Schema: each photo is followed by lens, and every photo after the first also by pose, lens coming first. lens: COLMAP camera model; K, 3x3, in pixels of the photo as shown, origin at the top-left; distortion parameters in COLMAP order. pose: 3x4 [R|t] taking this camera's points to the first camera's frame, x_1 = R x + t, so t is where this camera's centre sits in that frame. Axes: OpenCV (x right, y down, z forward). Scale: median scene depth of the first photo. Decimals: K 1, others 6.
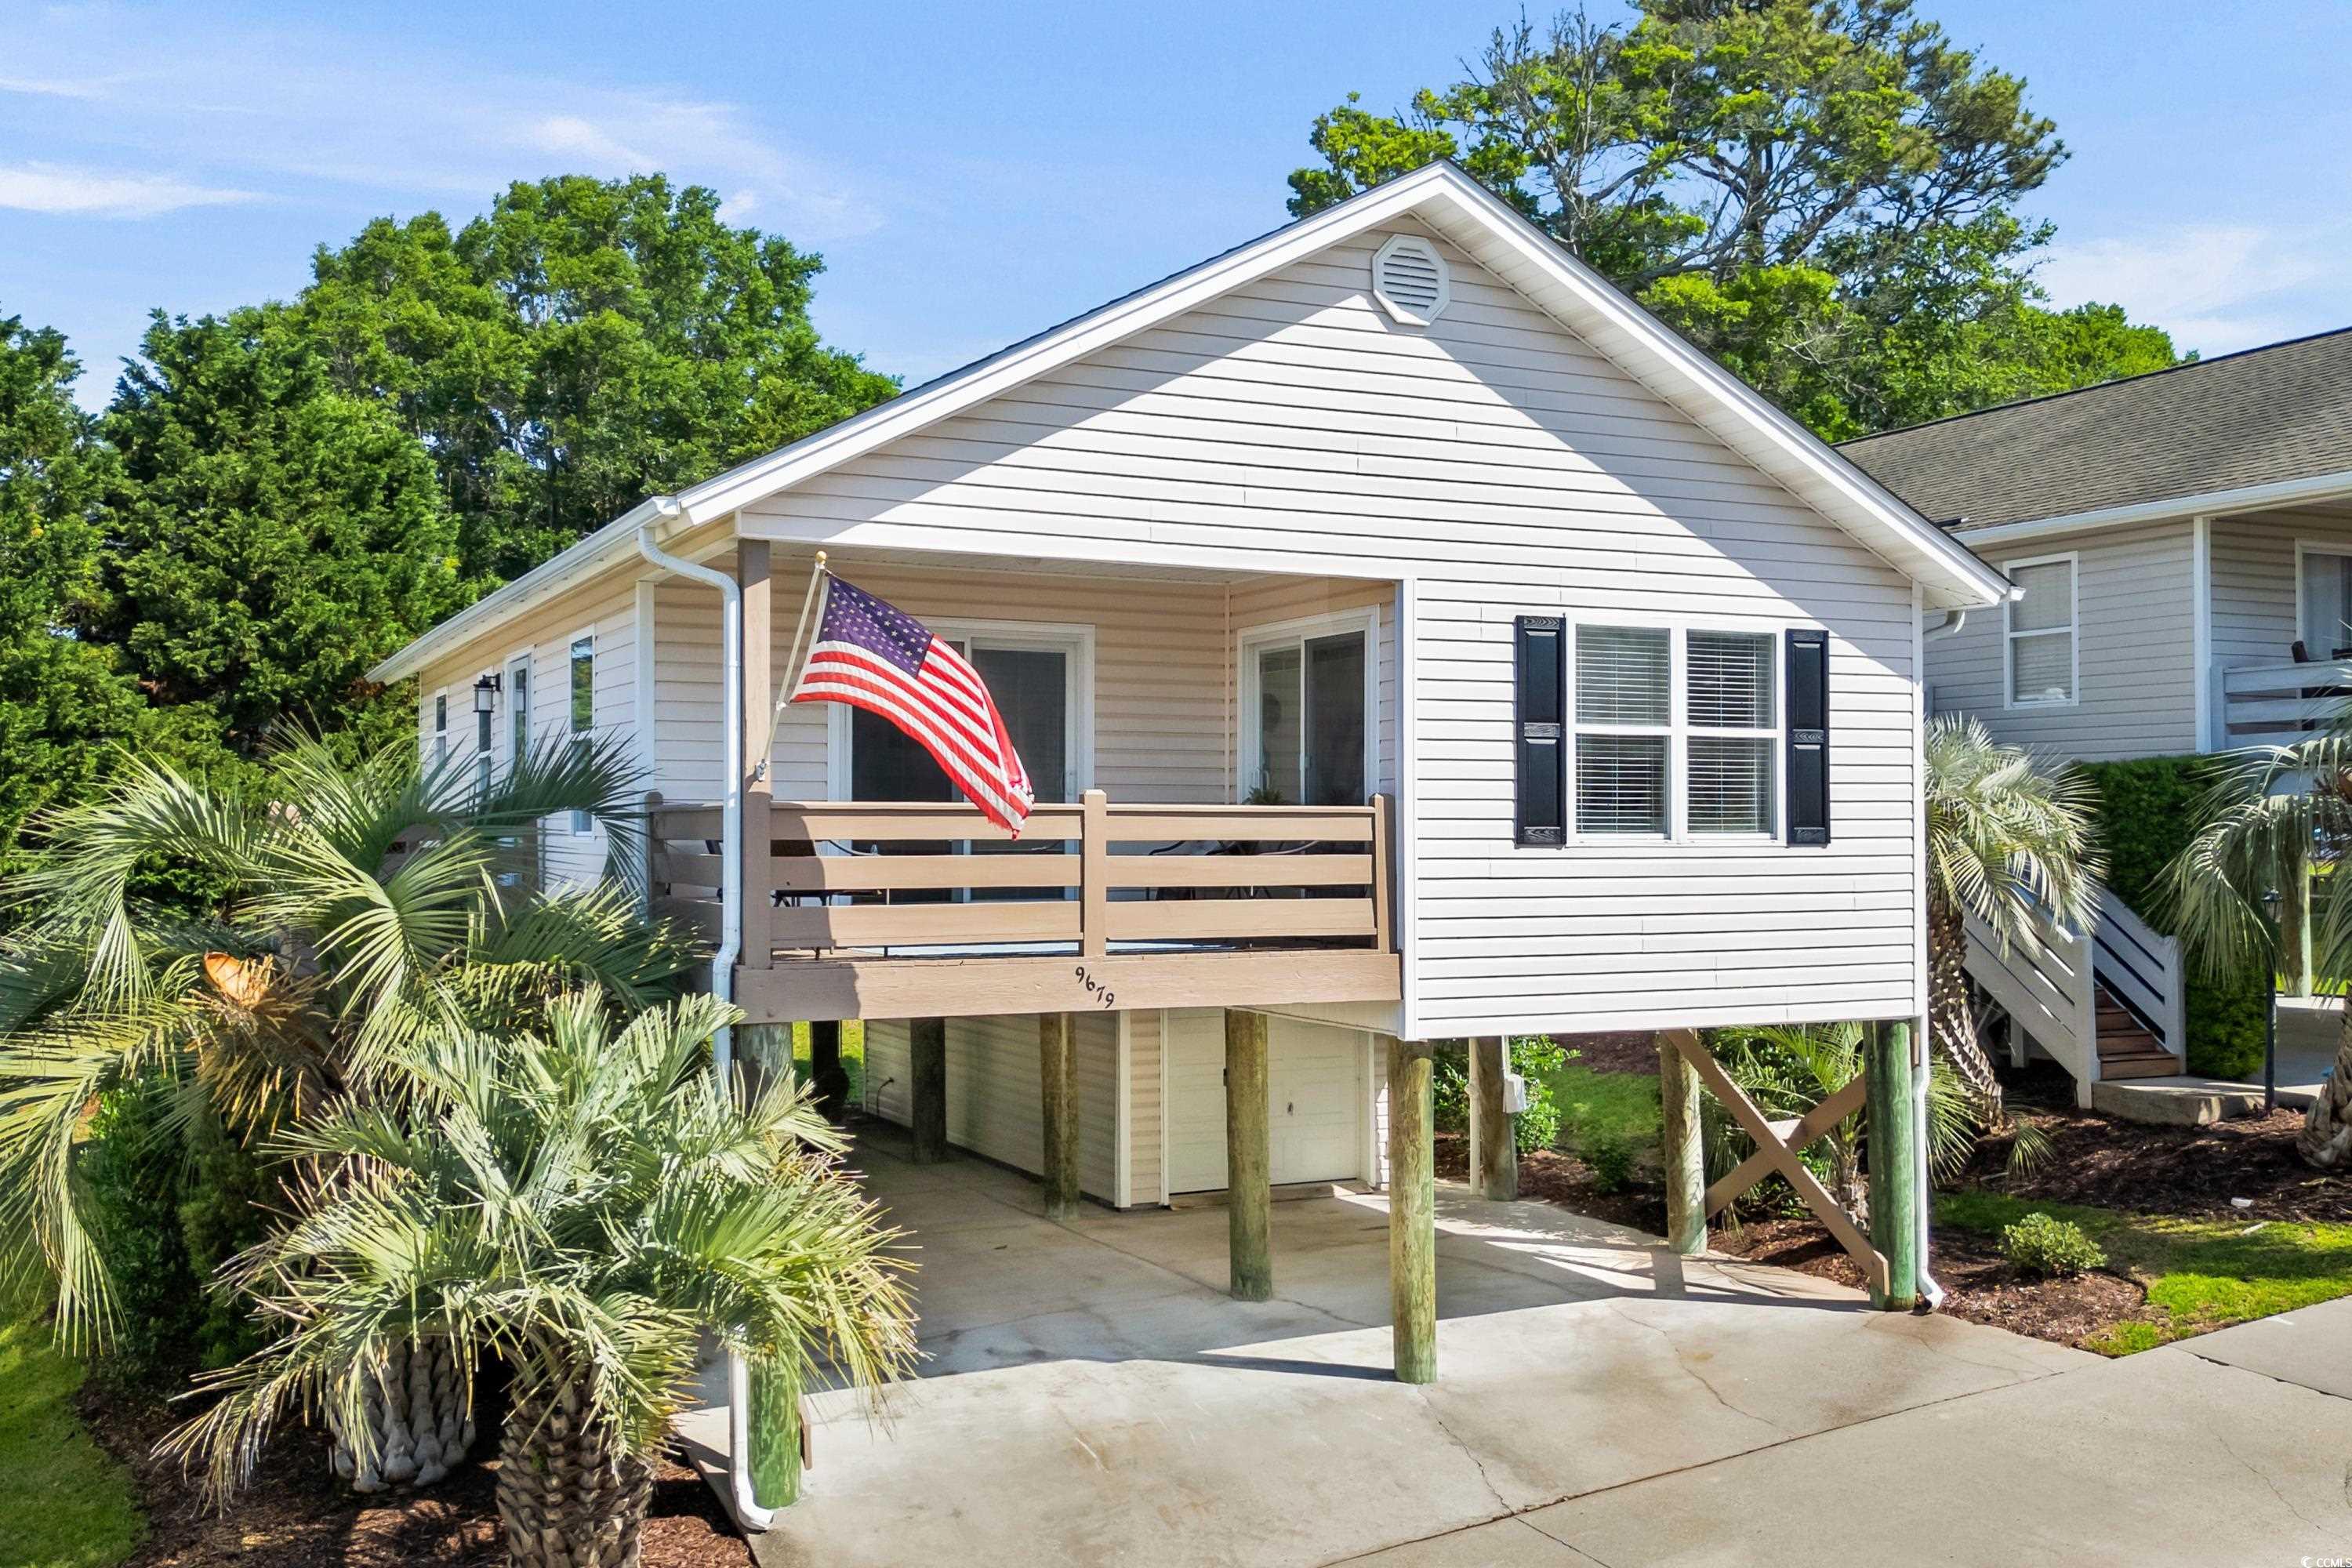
lens RADIAL K [[2324.7, 0, 1176.0], [0, 2324.7, 784.0], [0, 0, 1]] dist [0.183029, -0.468966]
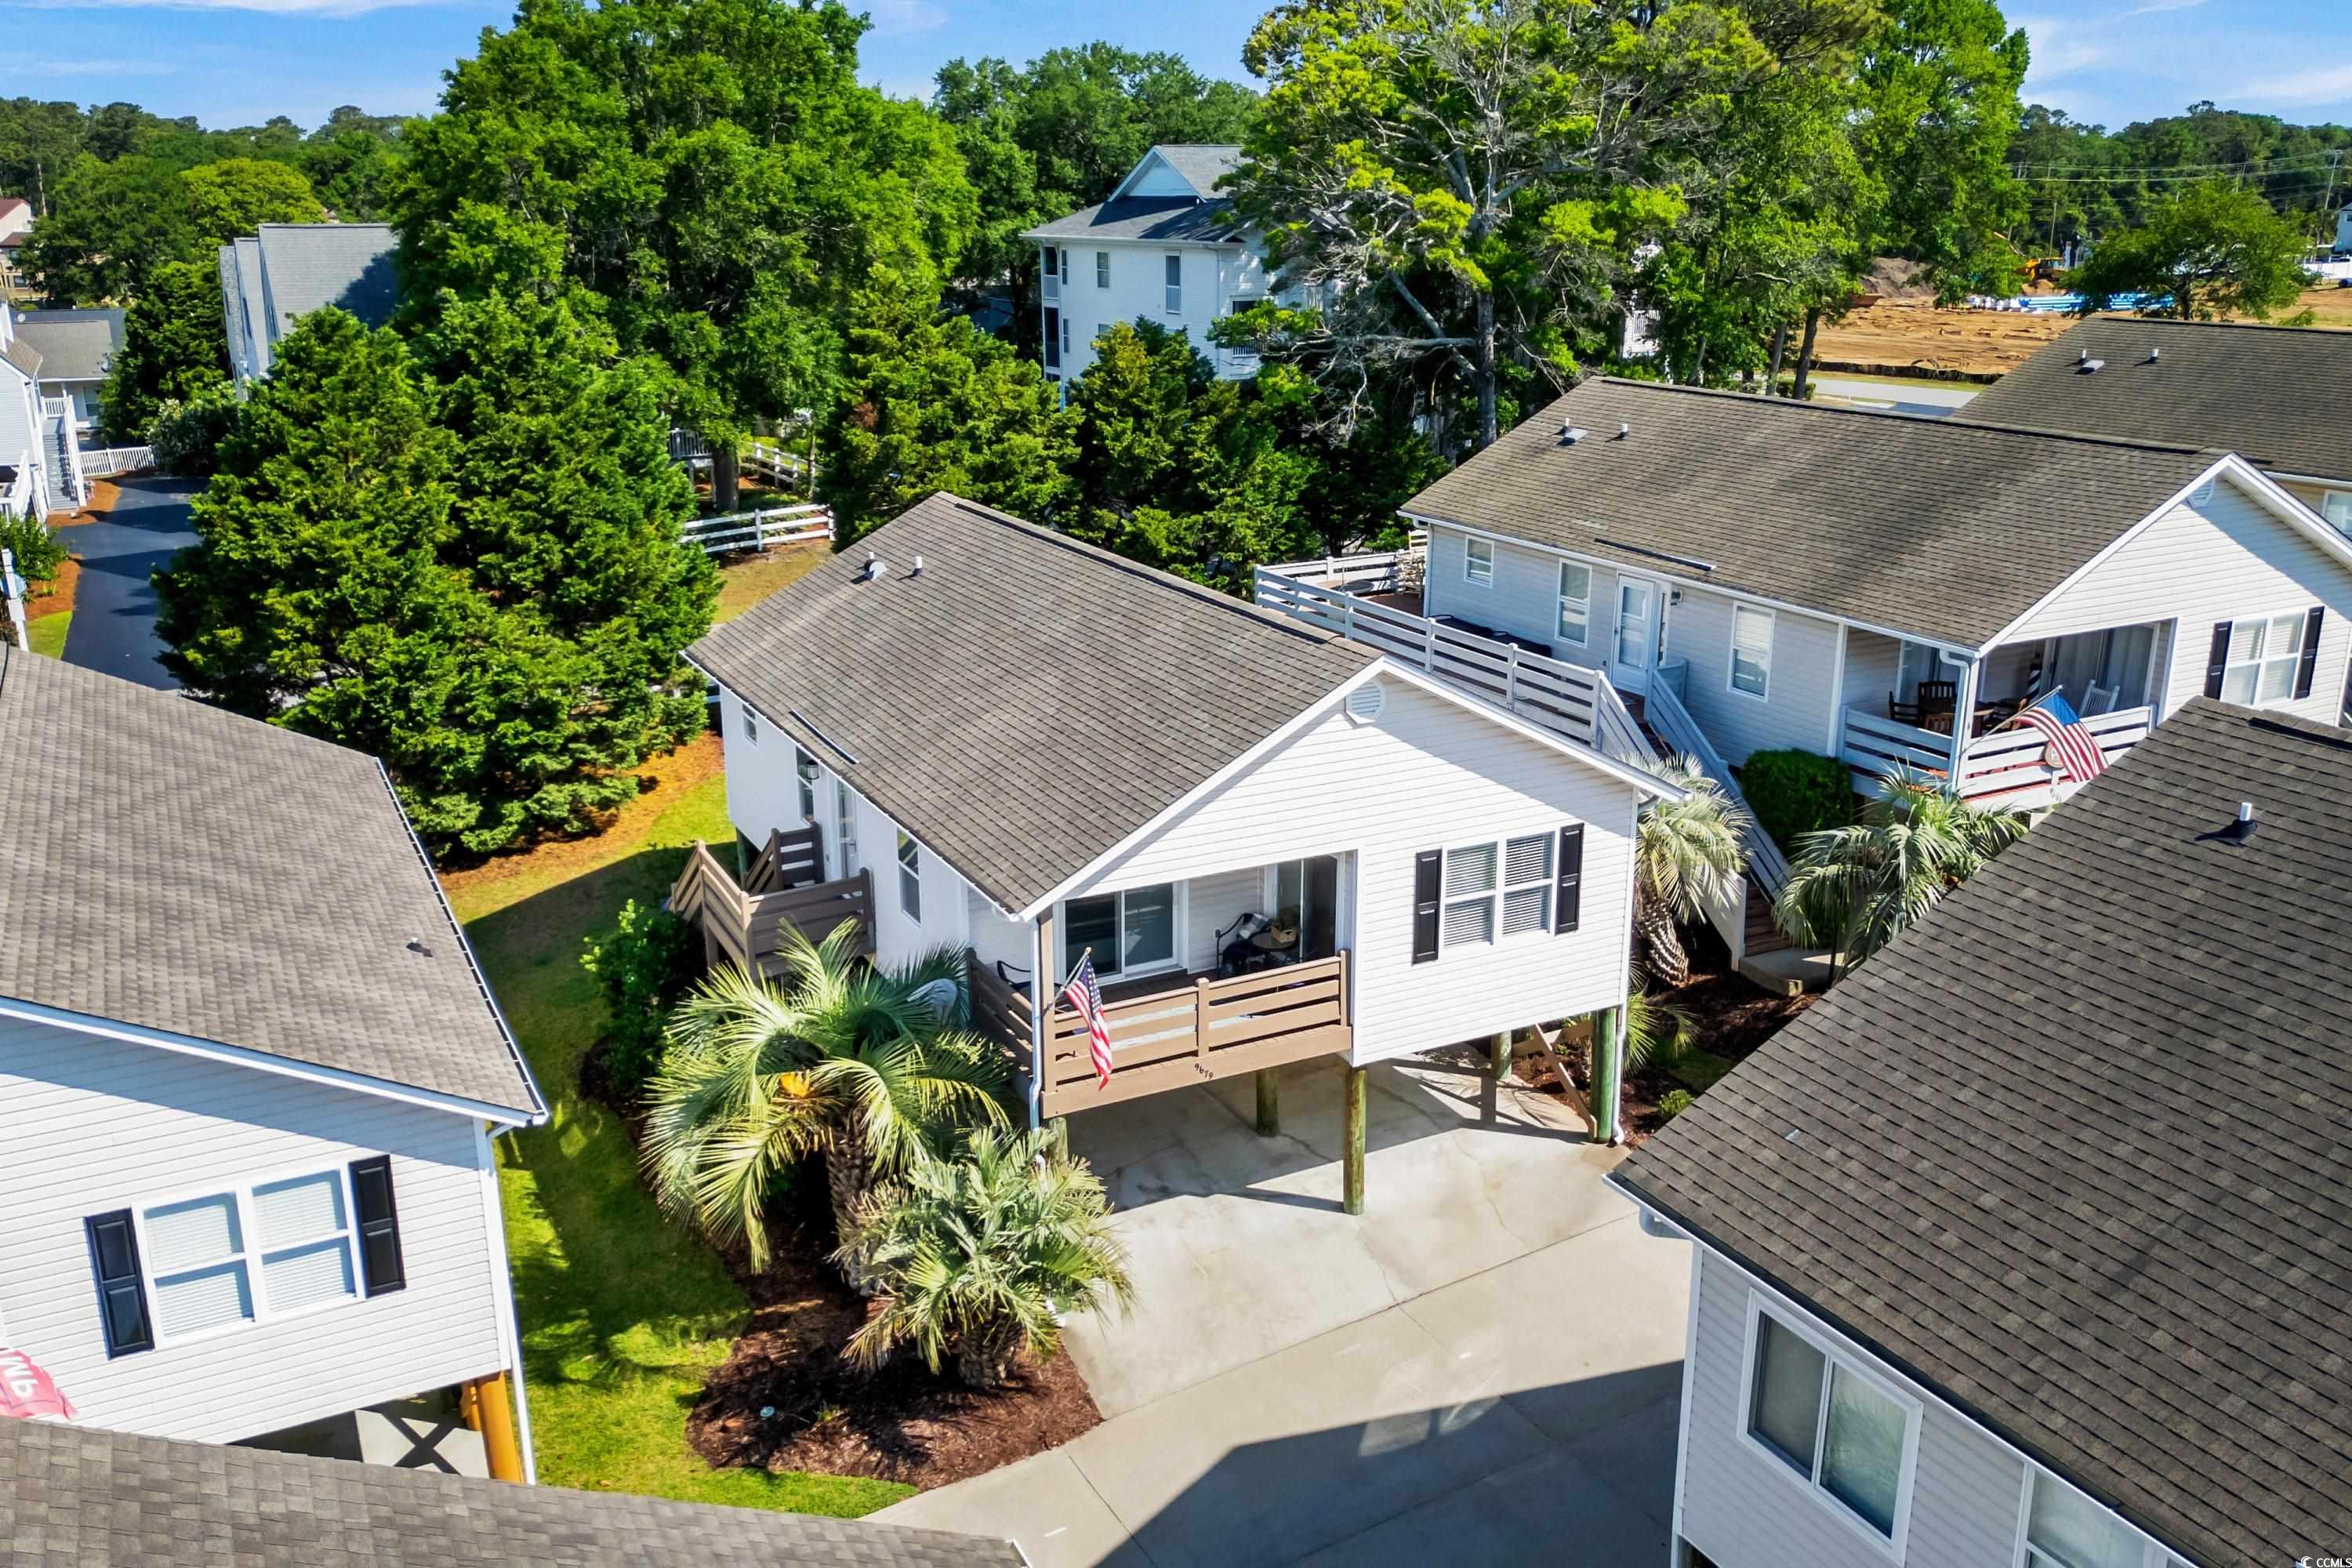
lens RADIAL K [[2324.7, 0, 1176.0], [0, 2324.7, 784.0], [0, 0, 1]] dist [0.183029, -0.468966]
pose [[0.999472, -0.011231, 0.030478, -0.100974], [0.000415, 0.942659, 0.333757, -0.708941], [-0.032479, -0.333568, 0.942166, -0.718351]]
